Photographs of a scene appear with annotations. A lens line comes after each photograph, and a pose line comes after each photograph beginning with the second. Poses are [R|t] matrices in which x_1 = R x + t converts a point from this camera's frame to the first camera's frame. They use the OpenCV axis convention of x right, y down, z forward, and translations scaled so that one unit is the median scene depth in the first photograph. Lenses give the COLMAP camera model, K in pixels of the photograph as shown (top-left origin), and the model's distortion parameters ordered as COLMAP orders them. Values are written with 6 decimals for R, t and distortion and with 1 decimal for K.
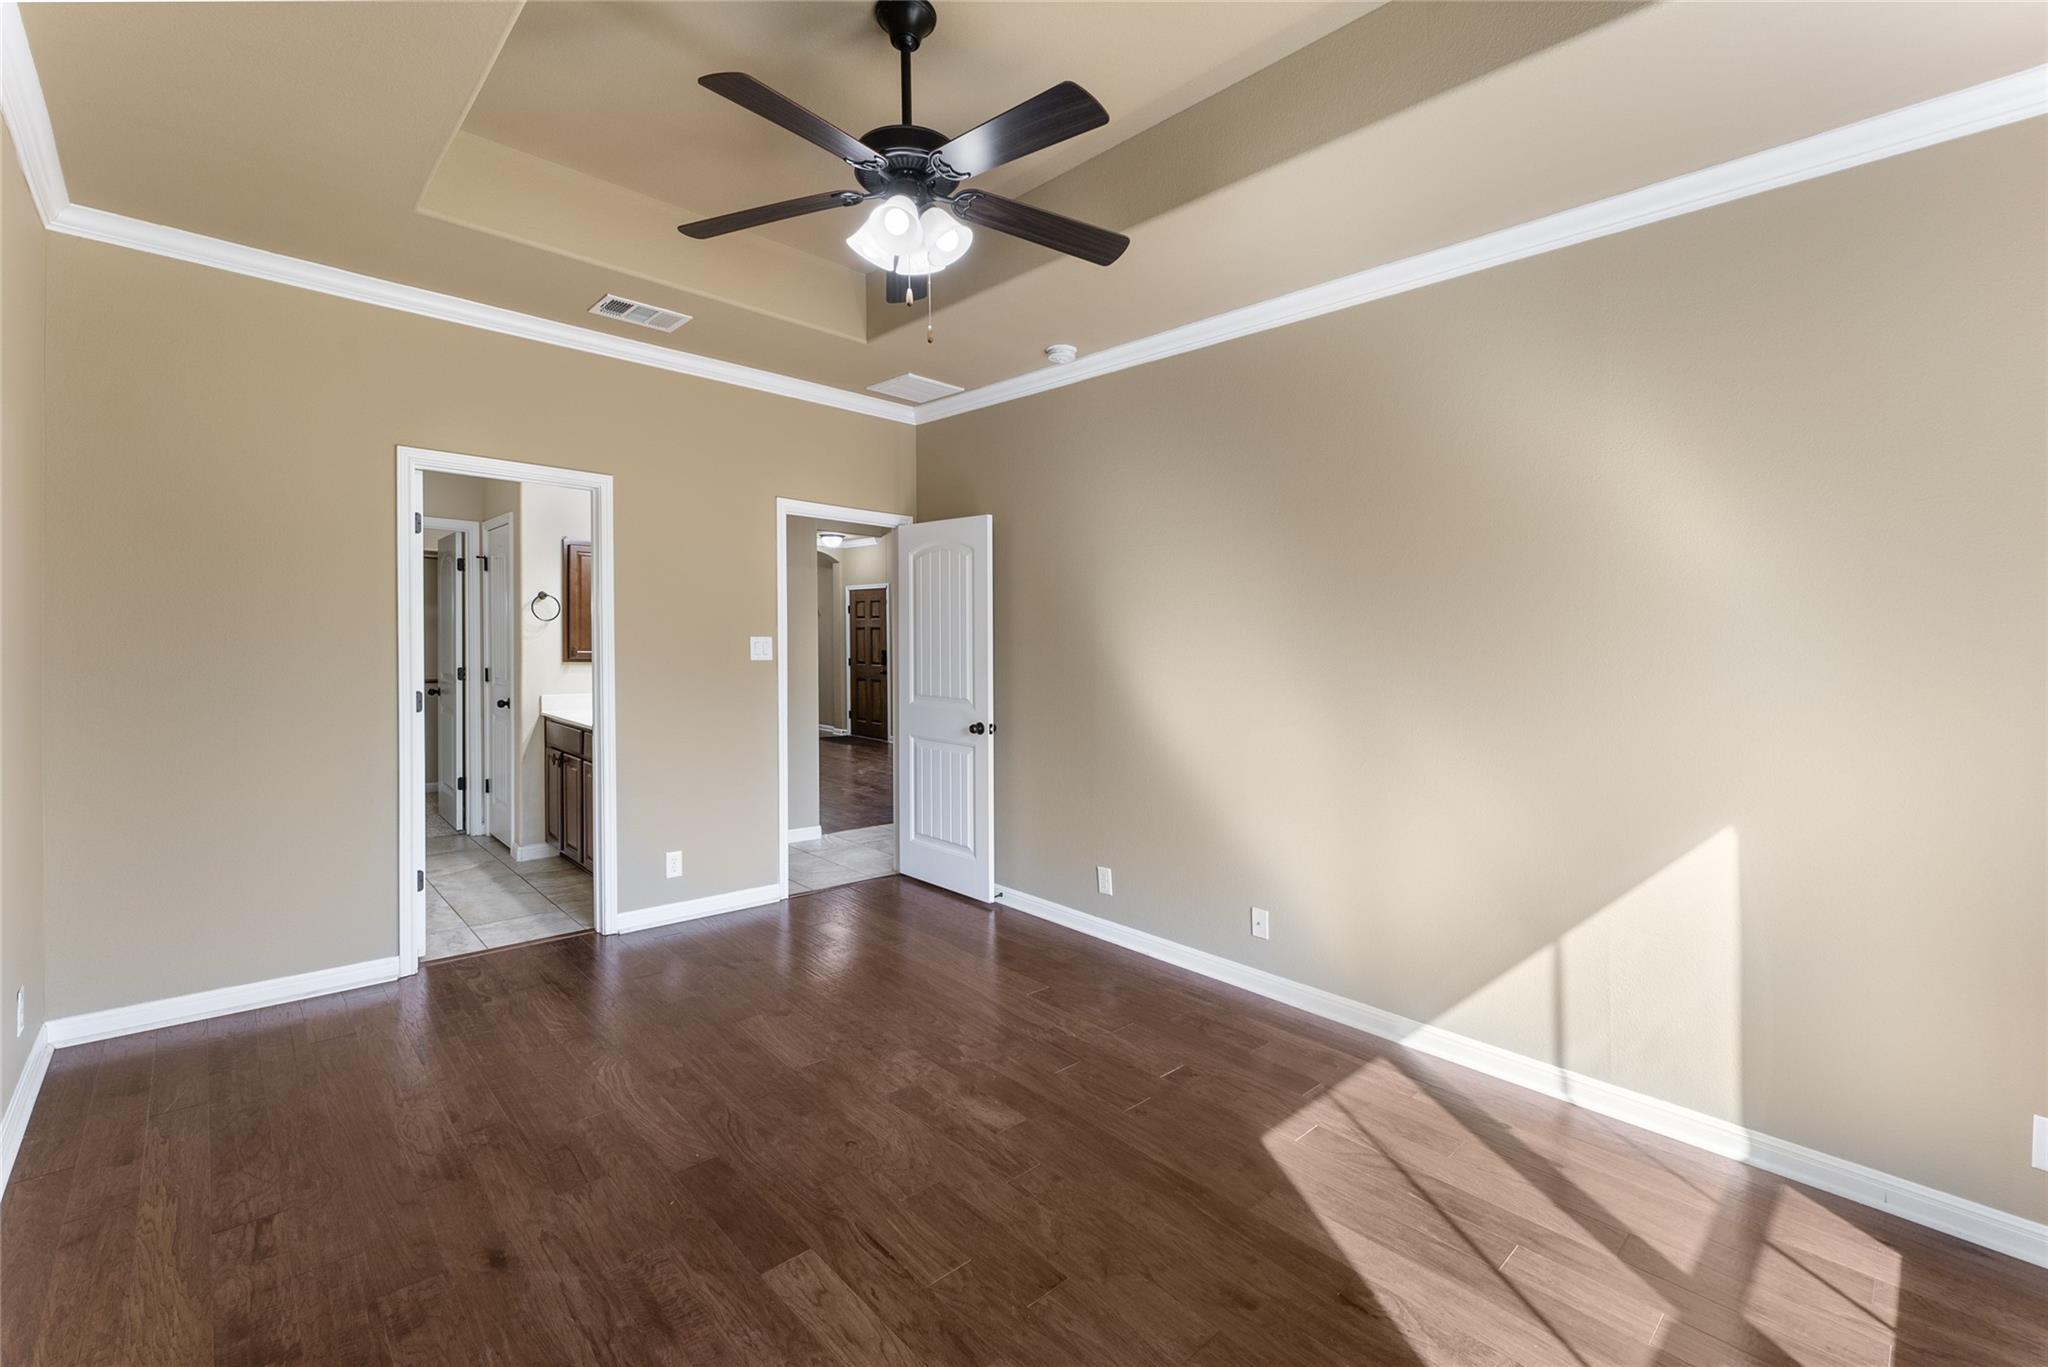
lens RADIAL K [[875.4, 0, 1018.8], [0, 875.4, 665.4], [0, 0, 1]] dist [0.000029, 0.000067]
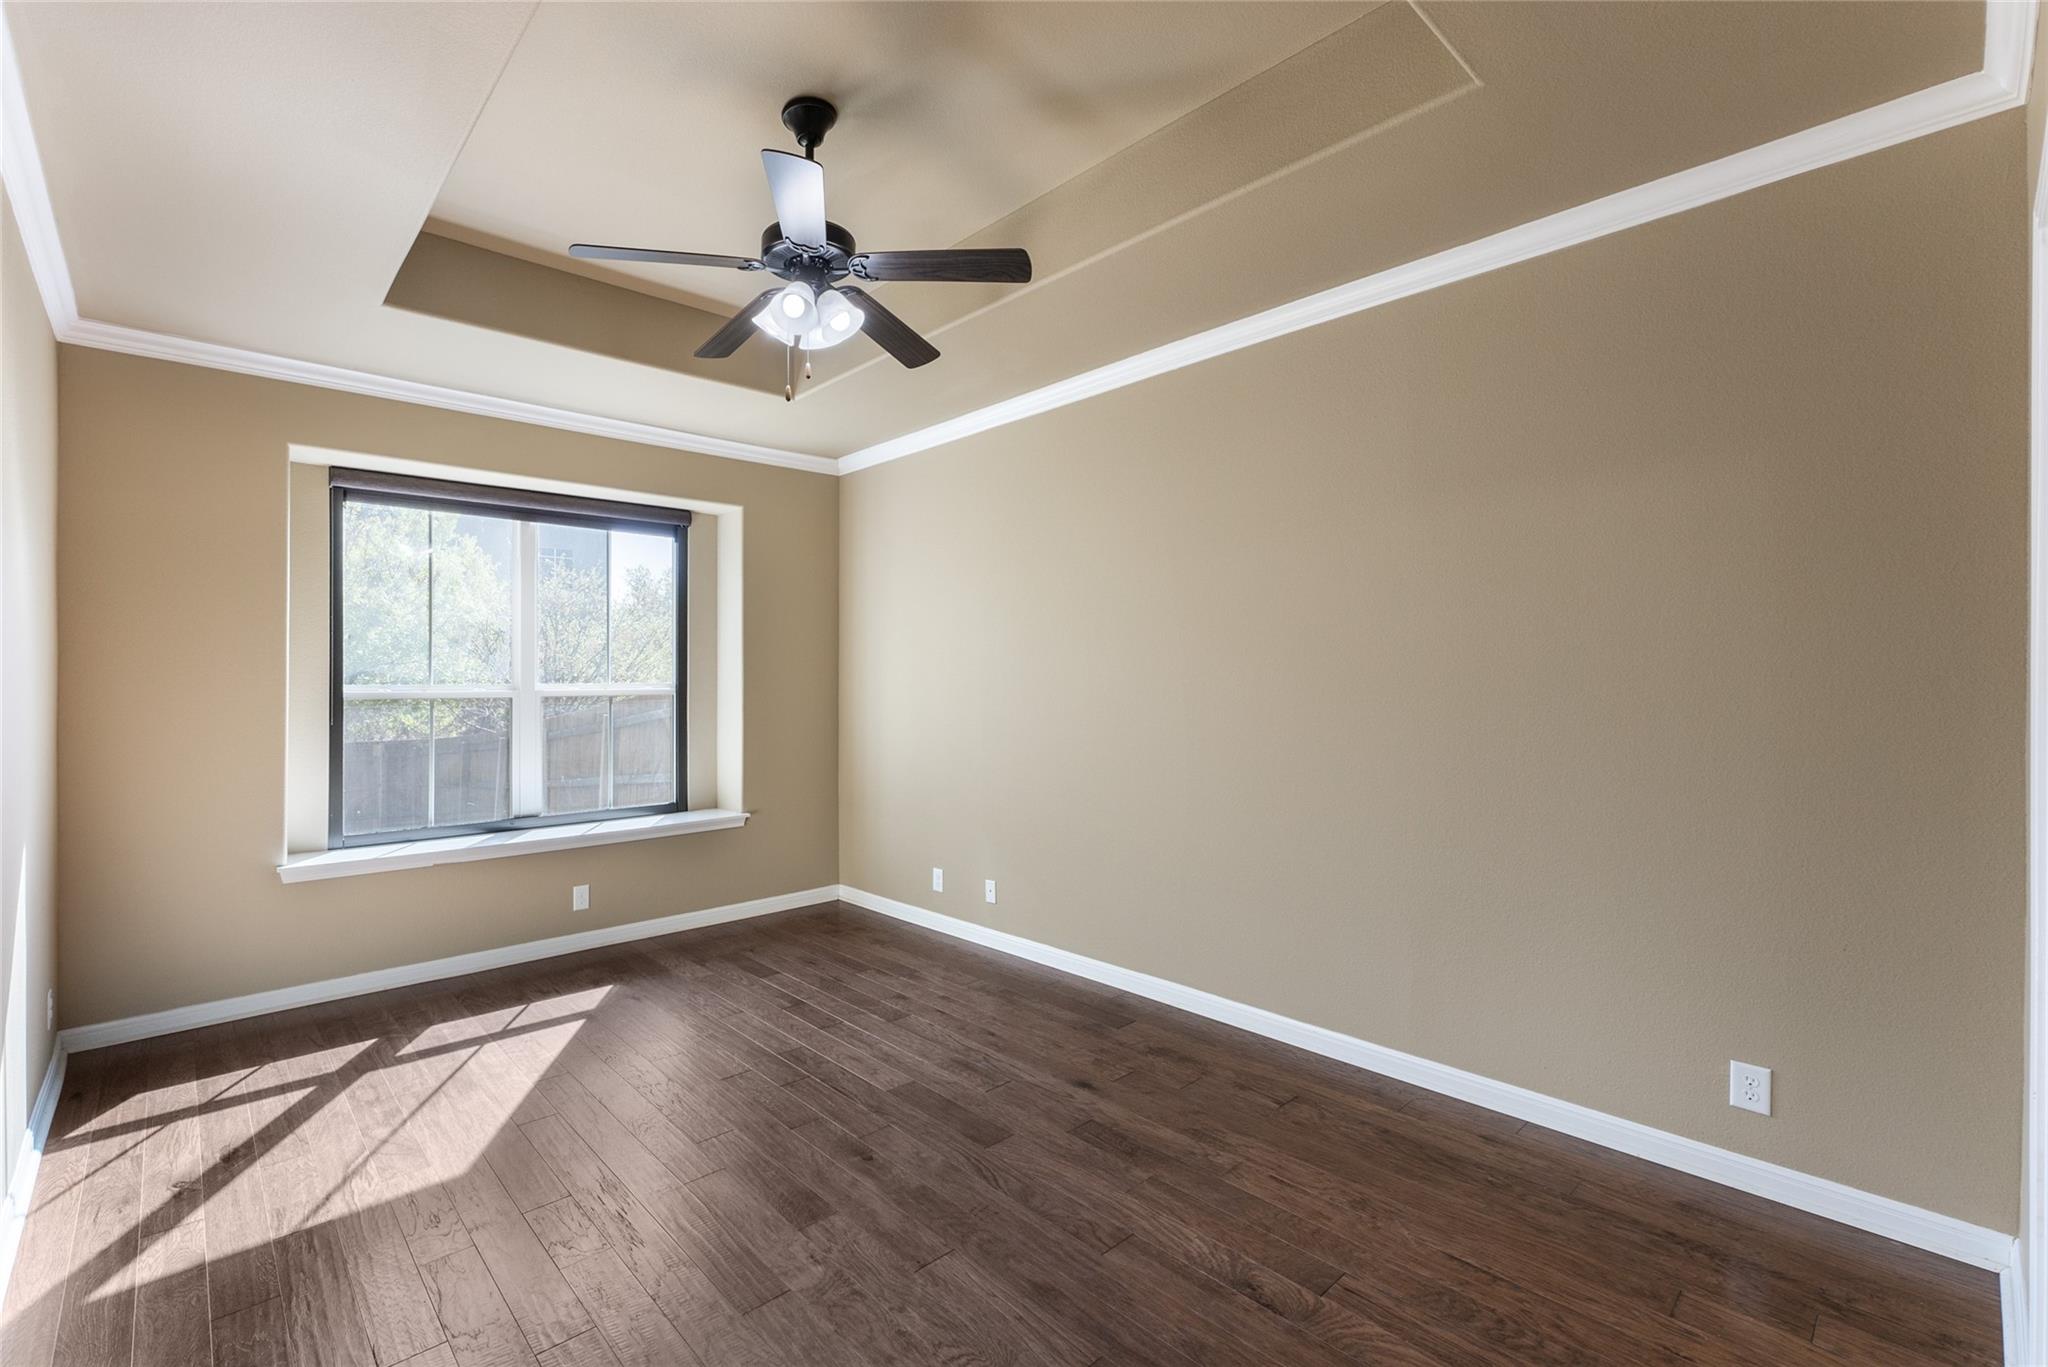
lens RADIAL K [[824.8, 0, 1016.8], [0, 824.8, 685.6], [0, 0, 1]] dist [-0.000133, -0.000027]
pose [[-0.998287, -0.012979, -0.057055, -0.323721], [-0.014978, 0.999284, 0.034753, -0.073315], [0.056564, 0.035548, -0.997766, 2.095354]]
